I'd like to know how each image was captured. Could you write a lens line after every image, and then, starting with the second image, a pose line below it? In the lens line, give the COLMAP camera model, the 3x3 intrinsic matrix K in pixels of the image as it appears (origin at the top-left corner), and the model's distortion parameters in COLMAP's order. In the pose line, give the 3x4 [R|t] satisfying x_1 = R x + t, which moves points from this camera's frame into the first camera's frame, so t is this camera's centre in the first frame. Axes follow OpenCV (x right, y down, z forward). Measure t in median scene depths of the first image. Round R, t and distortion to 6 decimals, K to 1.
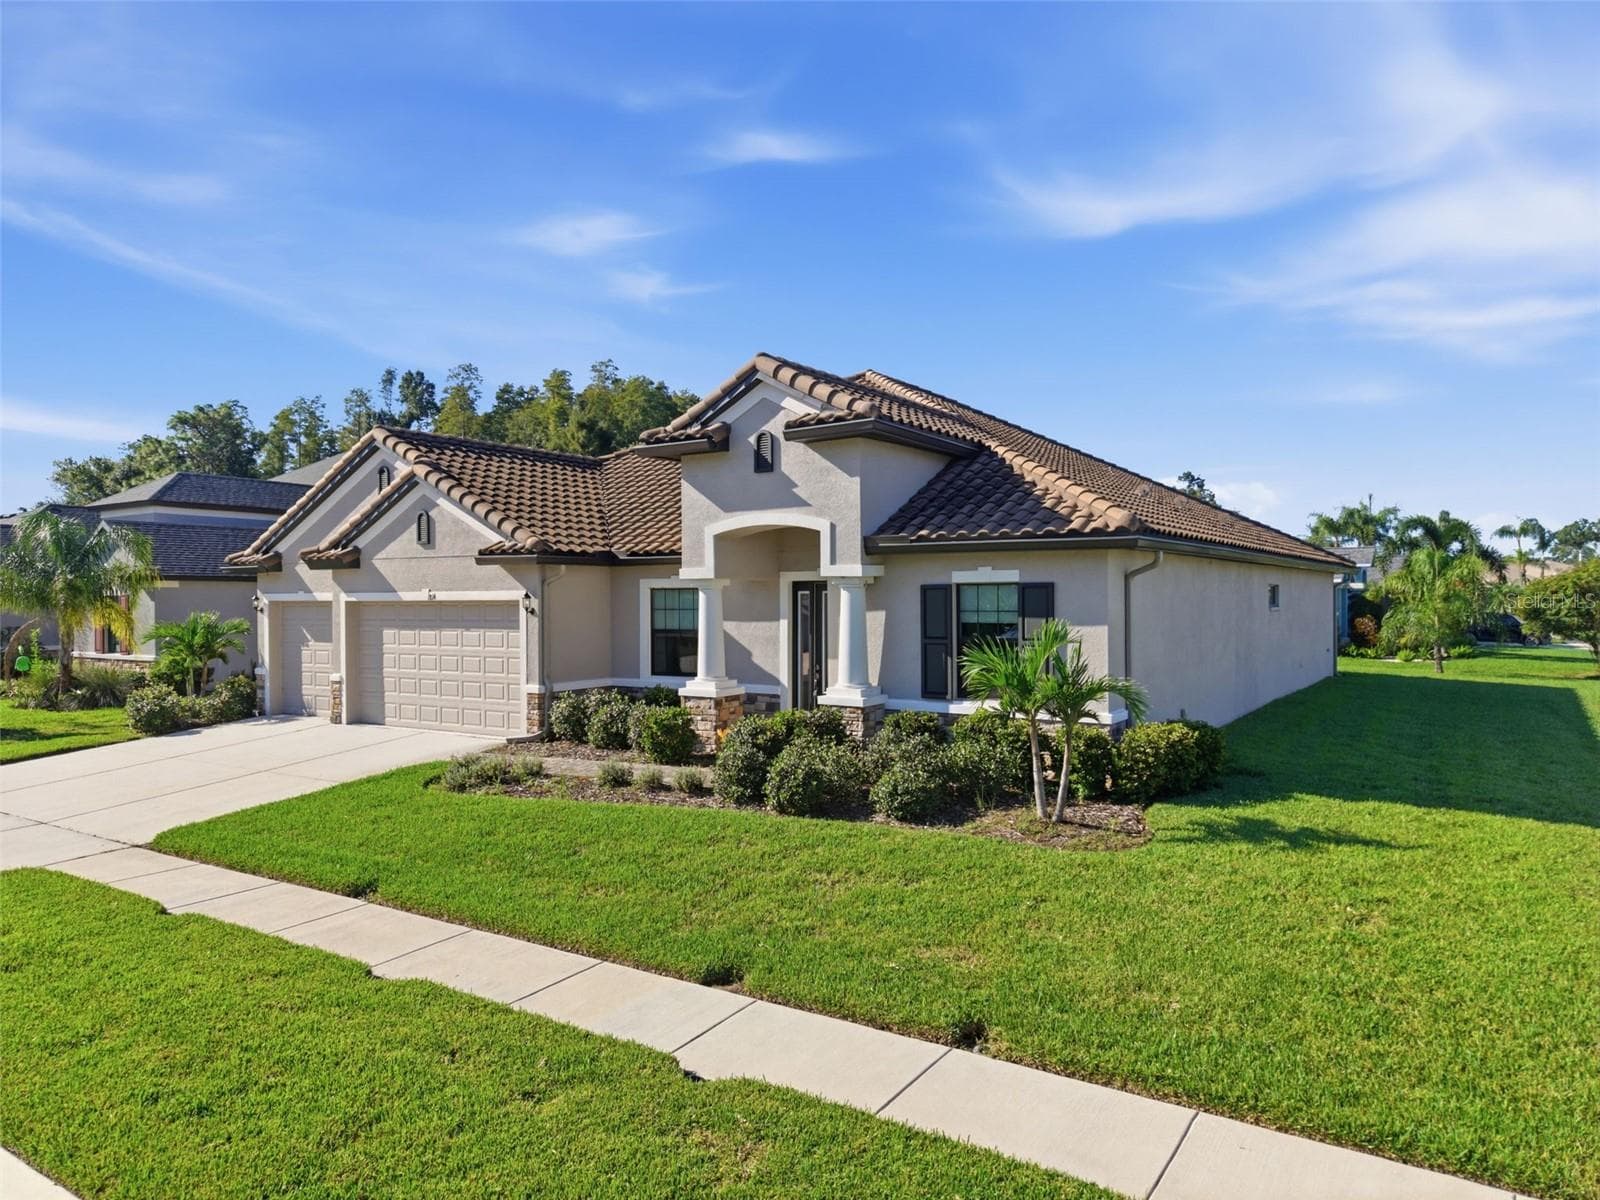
lens RADIAL K [[1073.3, 0, 800.0], [0, 1073.3, 600.0], [0, 0, 1]] dist [0.037860, -0.030370]
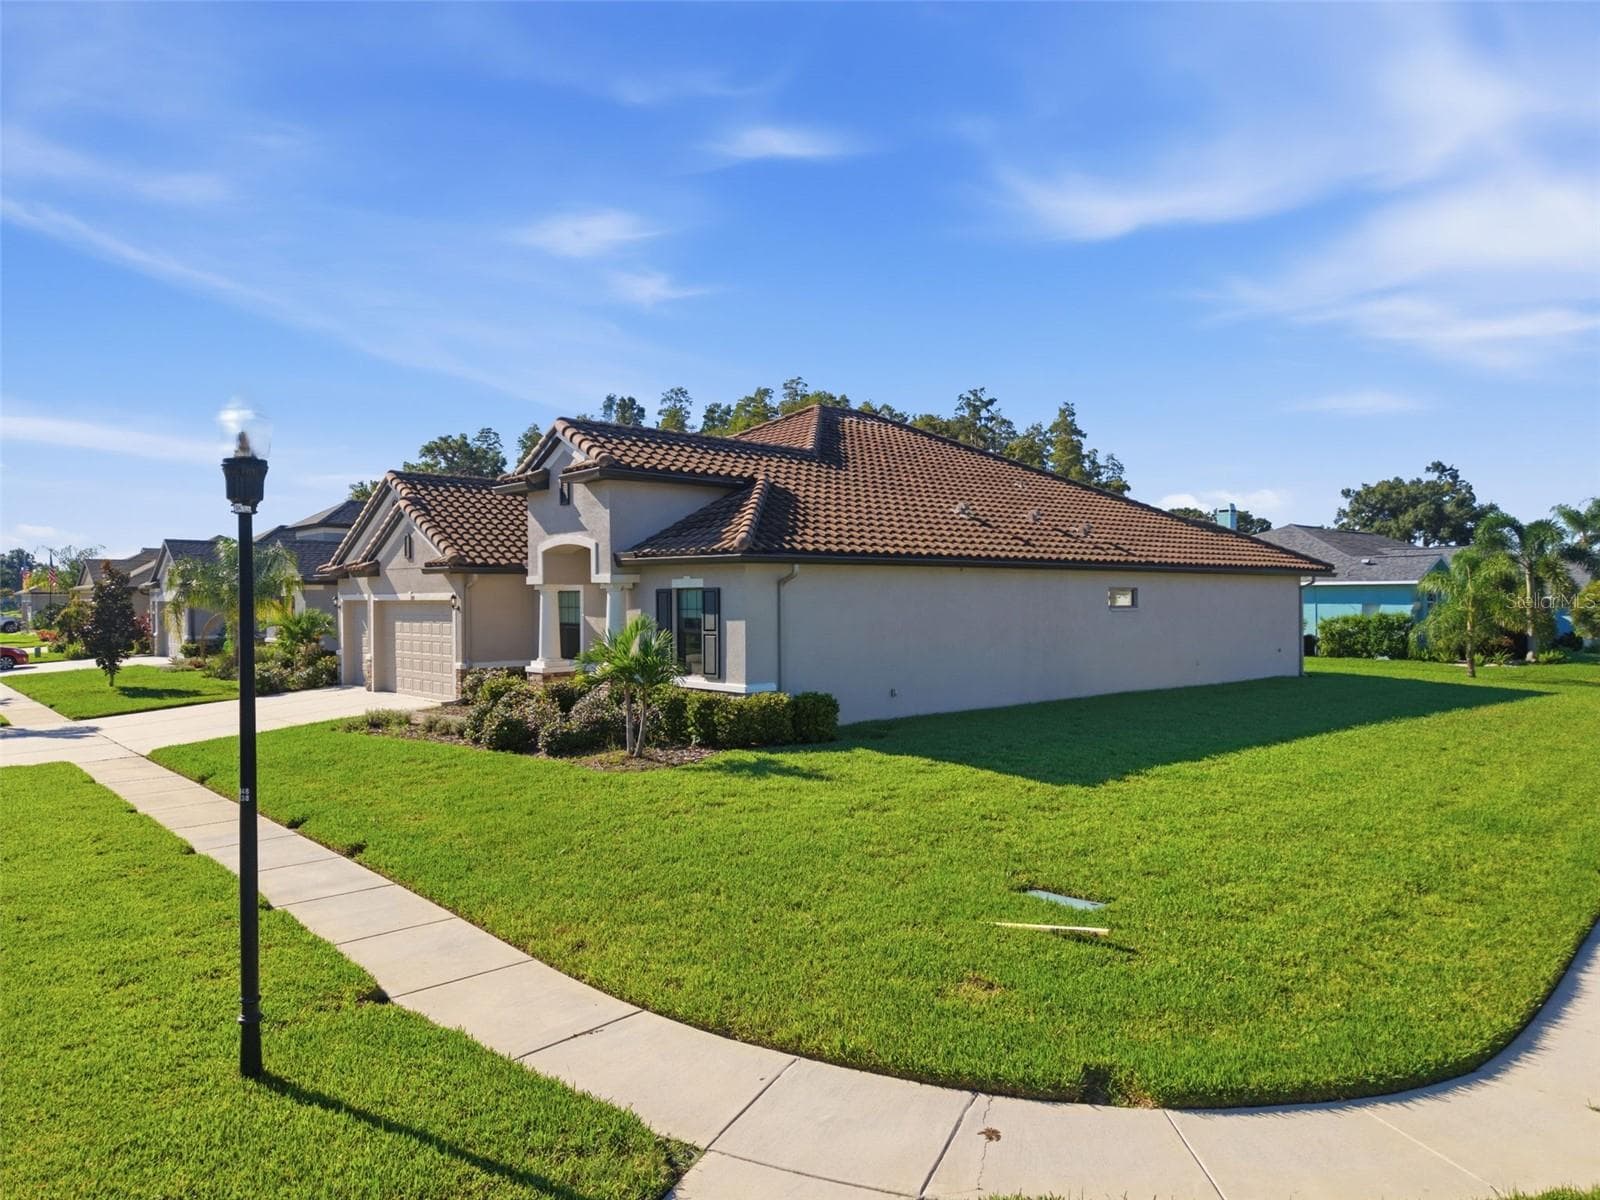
lens RADIAL K [[1073.3, 0, 800.0], [0, 1073.3, 600.0], [0, 0, 1]] dist [0.037860, -0.030370]
pose [[0.966260, 0.002164, -0.257558, 0.474886], [-0.002309, 0.999997, -0.000261, -0.000646], [0.257557, 0.000847, 0.966263, -0.179530]]
